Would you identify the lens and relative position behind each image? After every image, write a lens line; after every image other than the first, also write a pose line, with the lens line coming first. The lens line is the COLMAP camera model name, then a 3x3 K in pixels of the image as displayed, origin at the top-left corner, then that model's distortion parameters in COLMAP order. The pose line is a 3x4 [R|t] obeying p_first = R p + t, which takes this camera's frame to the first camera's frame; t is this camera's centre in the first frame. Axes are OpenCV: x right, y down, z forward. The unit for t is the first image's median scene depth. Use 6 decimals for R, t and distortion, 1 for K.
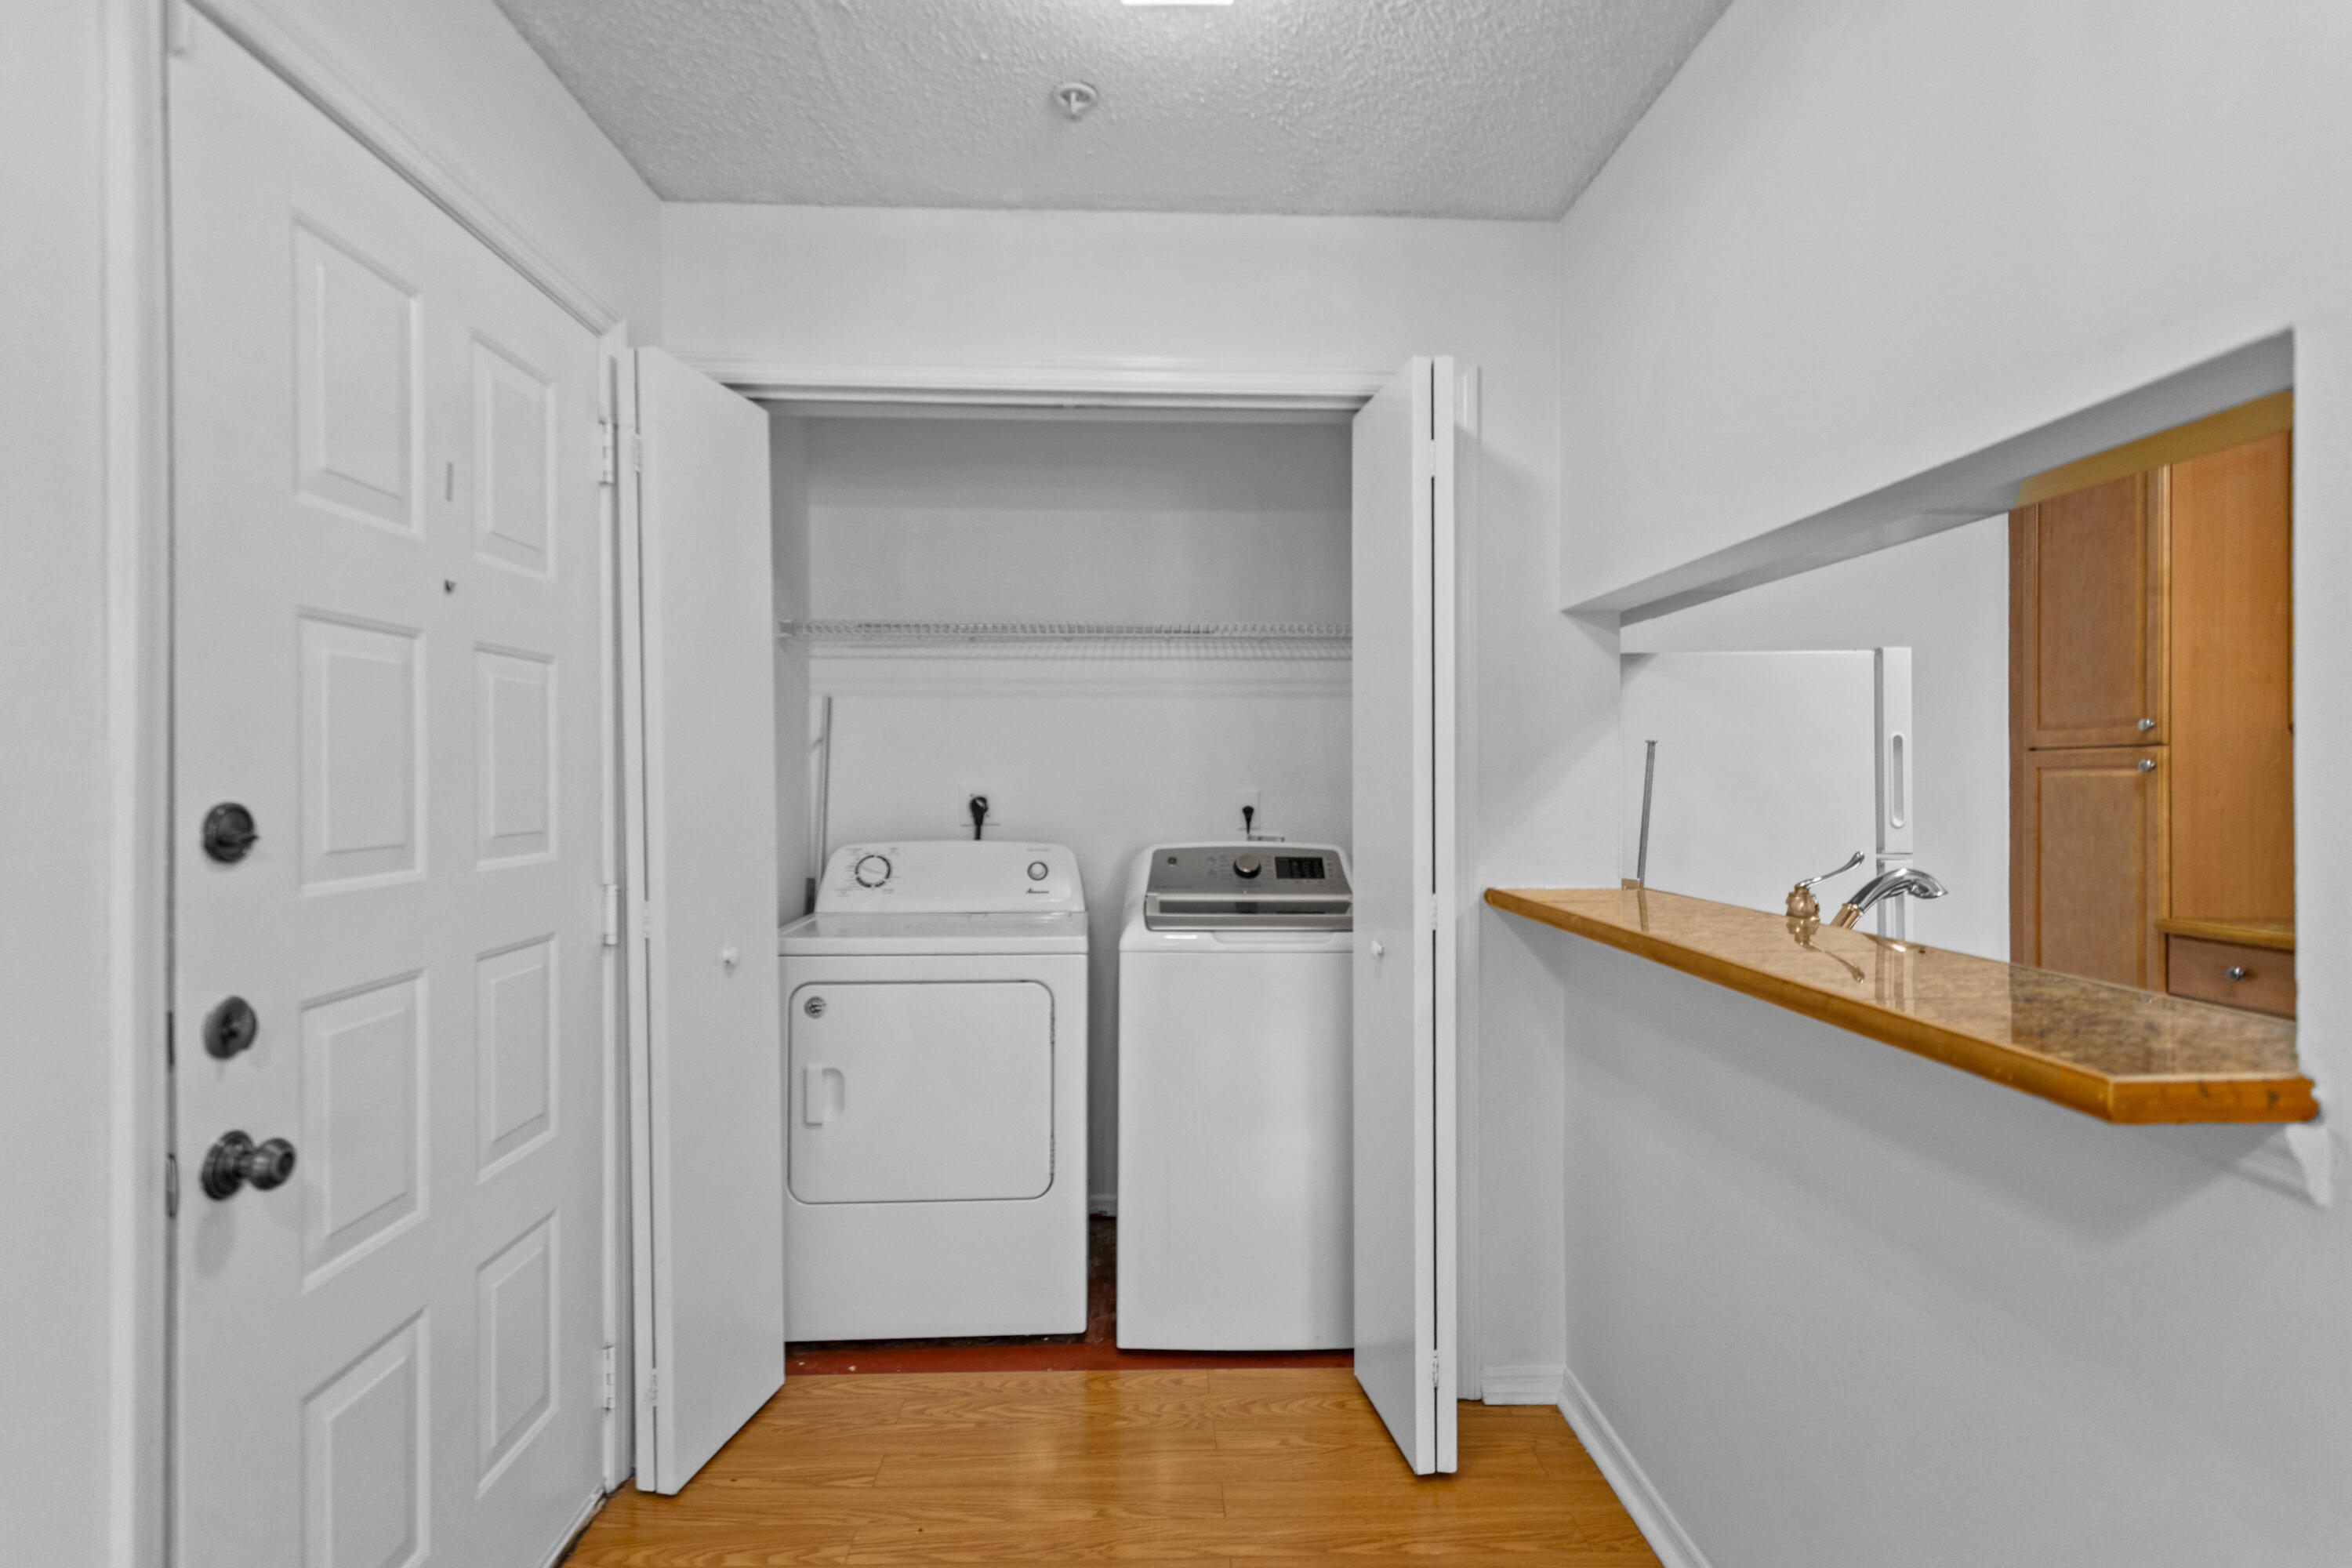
lens RADIAL K [[1169.0, 0, 1176.0], [0, 1169.0, 784.0], [0, 0, 1]] dist [0.000143, -0.000075]
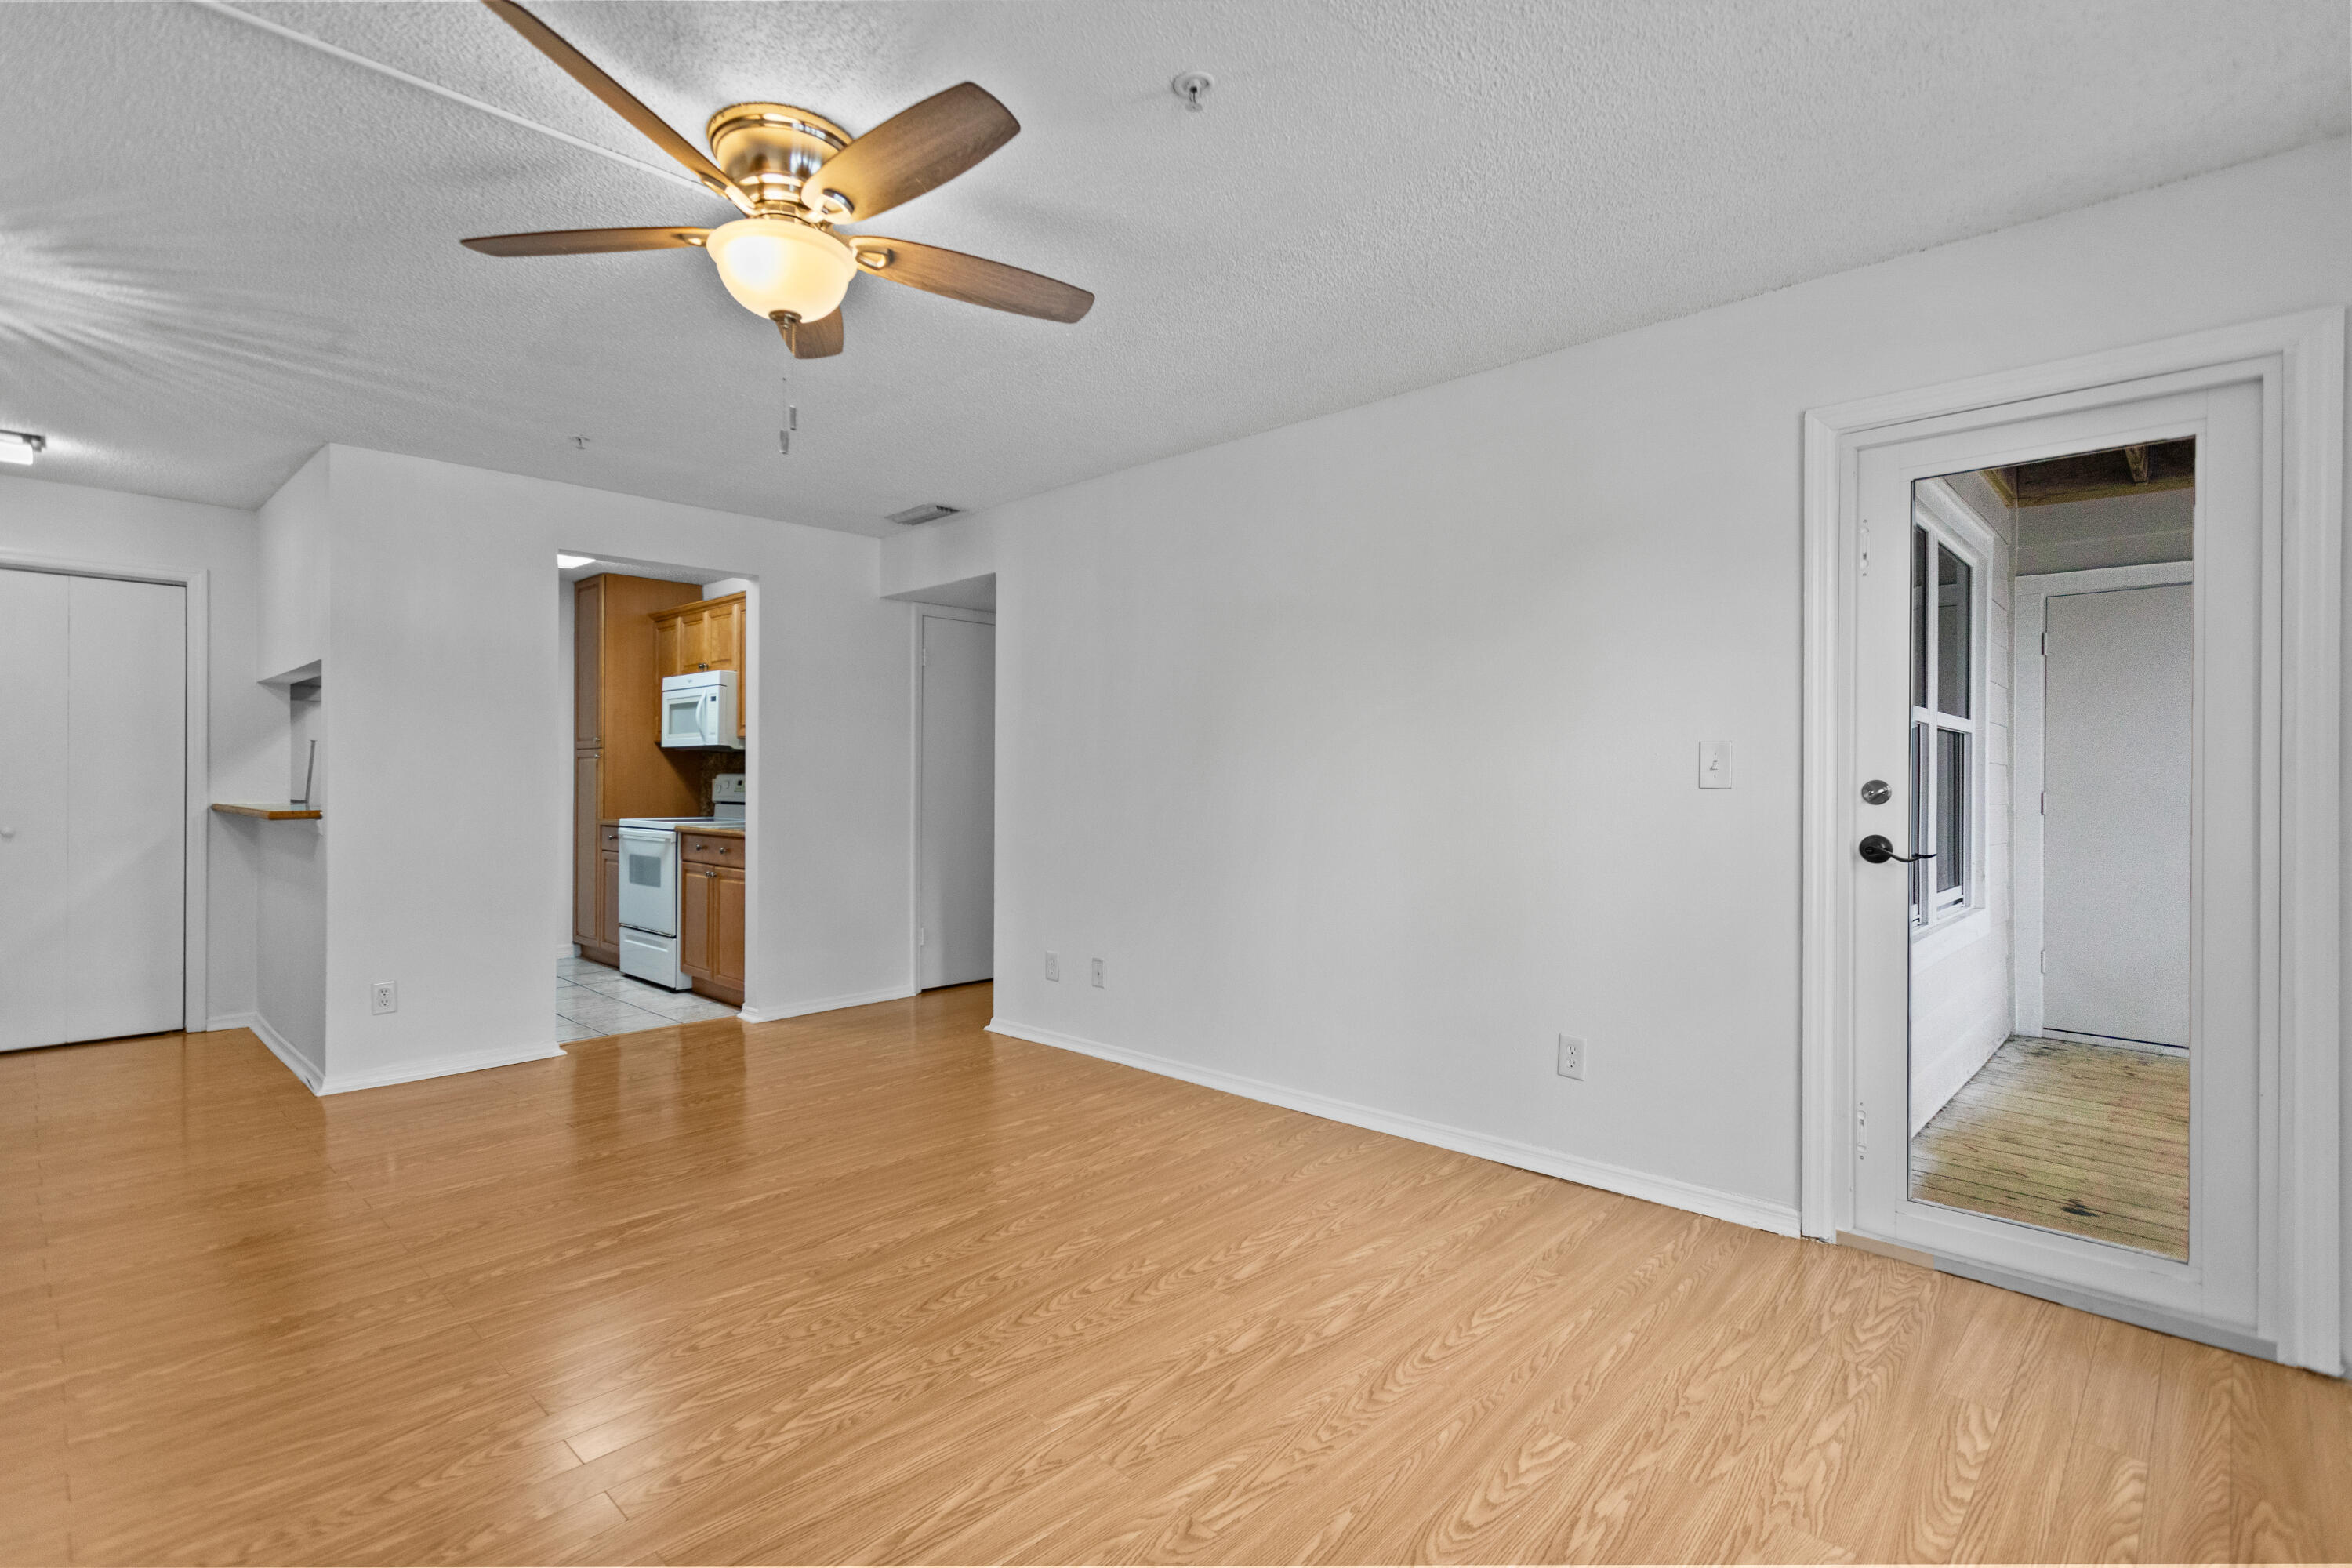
lens RADIAL K [[1118.2, 0, 1169.1], [0, 1118.2, 779.0], [0, 0, 1]] dist [0.008275, -0.000679]
pose [[0.715402, 0.006147, 0.698686, 0.060542], [-0.003783, 0.999981, -0.004925, 0.036724], [-0.698702, 0.000880, 0.715412, -1.480646]]
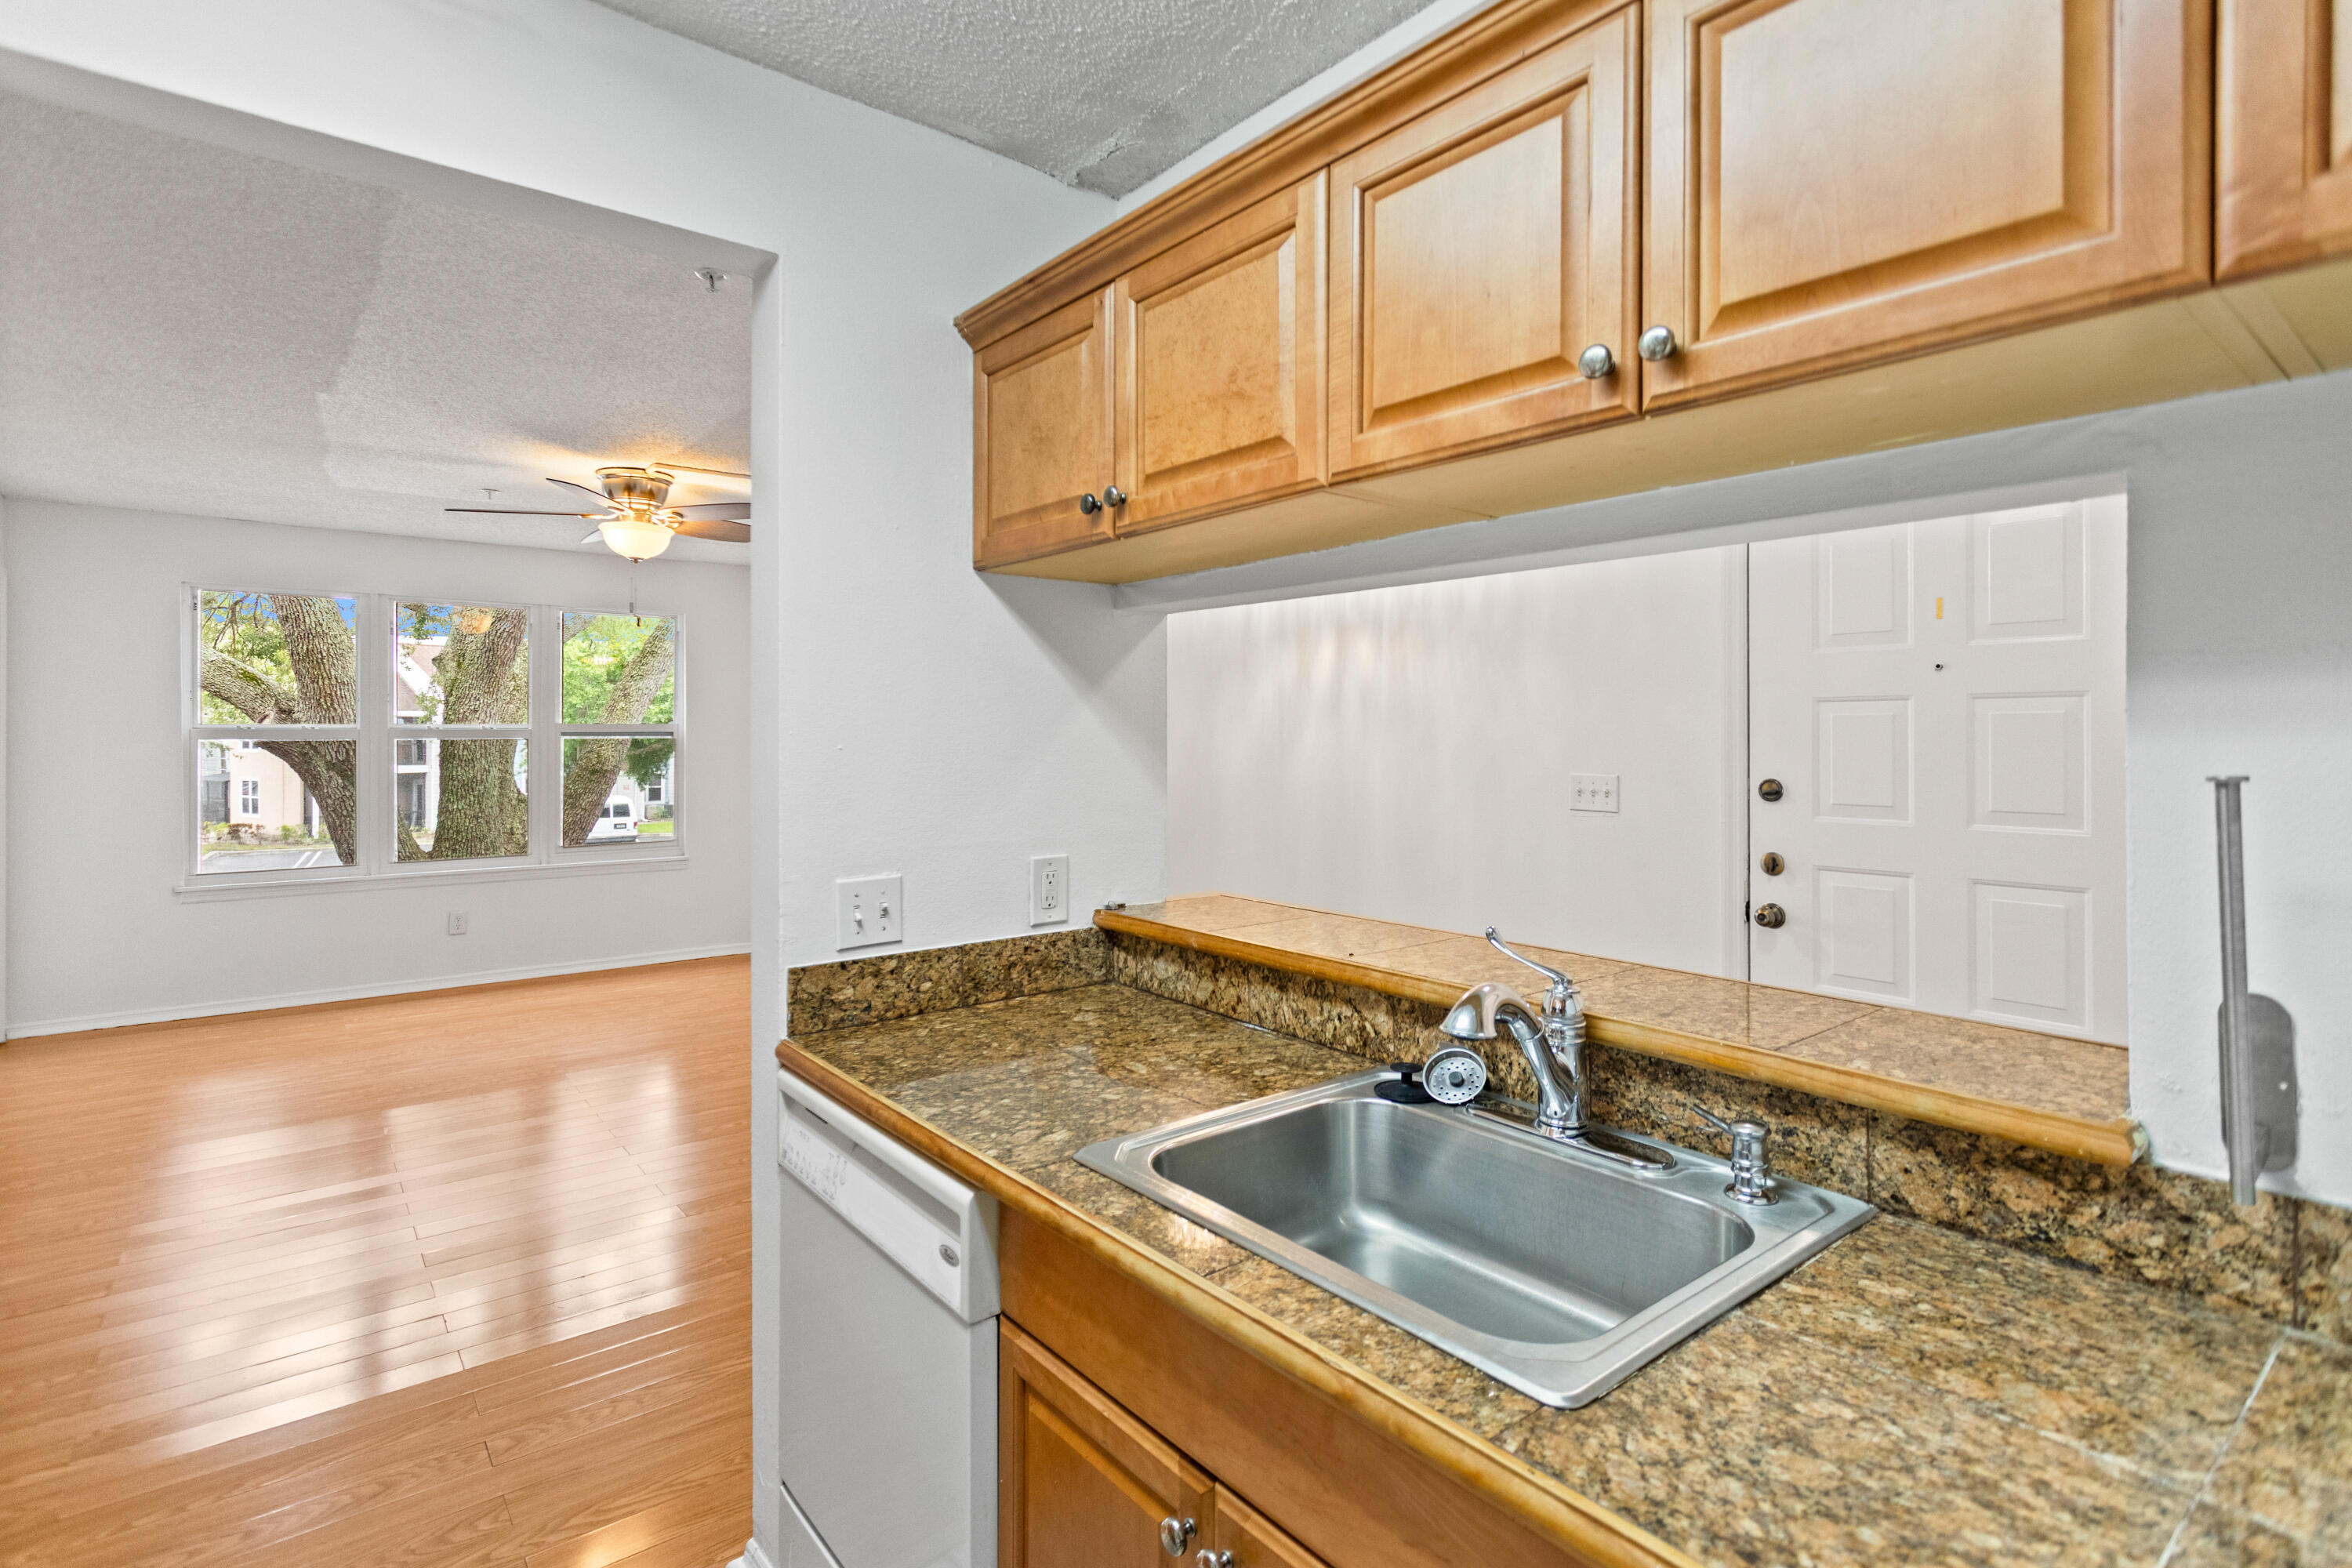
lens RADIAL K [[1132.7, 0, 1167.3], [0, 1132.7, 728.4], [0, 0, 1]] dist [0.006776, 0.000476]
pose [[-0.801002, 0.003609, -0.598651, 0.743652], [0.002131, 0.999993, 0.003178, -0.045000], [0.598658, 0.001270, -0.801003, 0.910524]]
